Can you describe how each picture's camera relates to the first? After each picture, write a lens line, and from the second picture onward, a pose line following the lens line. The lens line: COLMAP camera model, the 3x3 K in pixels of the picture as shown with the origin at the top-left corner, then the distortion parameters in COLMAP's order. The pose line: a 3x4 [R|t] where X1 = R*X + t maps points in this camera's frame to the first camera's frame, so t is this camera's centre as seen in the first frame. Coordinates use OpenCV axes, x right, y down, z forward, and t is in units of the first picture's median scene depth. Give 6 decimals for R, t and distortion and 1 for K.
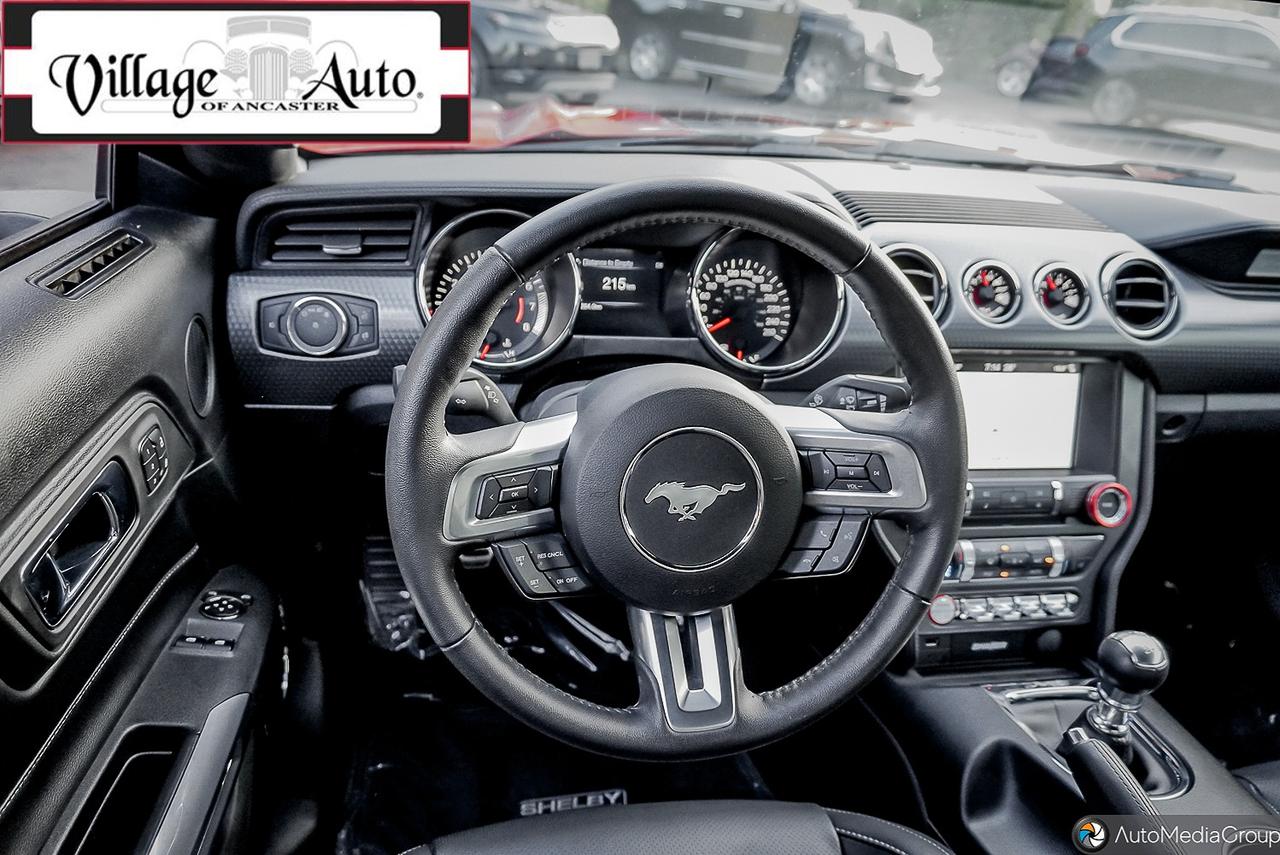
lens RADIAL K [[897.3, 0, 635.9], [0, 897.3, 417.8], [0, 0, 1]] dist [-0.040583, 0.028235]
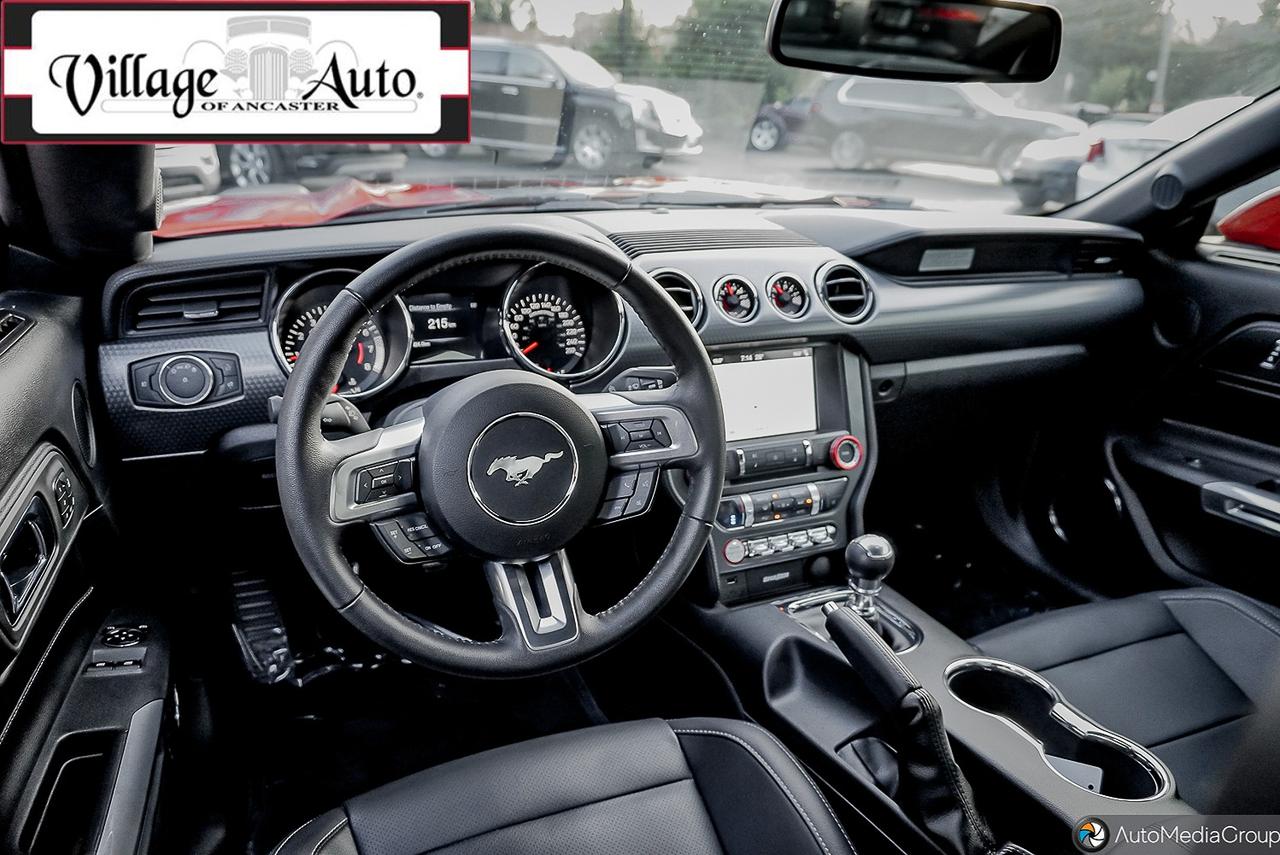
lens RADIAL K [[897.3, 0, 641.4], [0, 897.3, 439.6], [0, 0, 1]] dist [-0.040583, 0.028235]
pose [[0.971757, -0.123951, 0.200809, -0.021525], [0.133825, 0.990340, -0.036312, 0.094705], [-0.194368, 0.062159, 0.978957, -0.246734]]
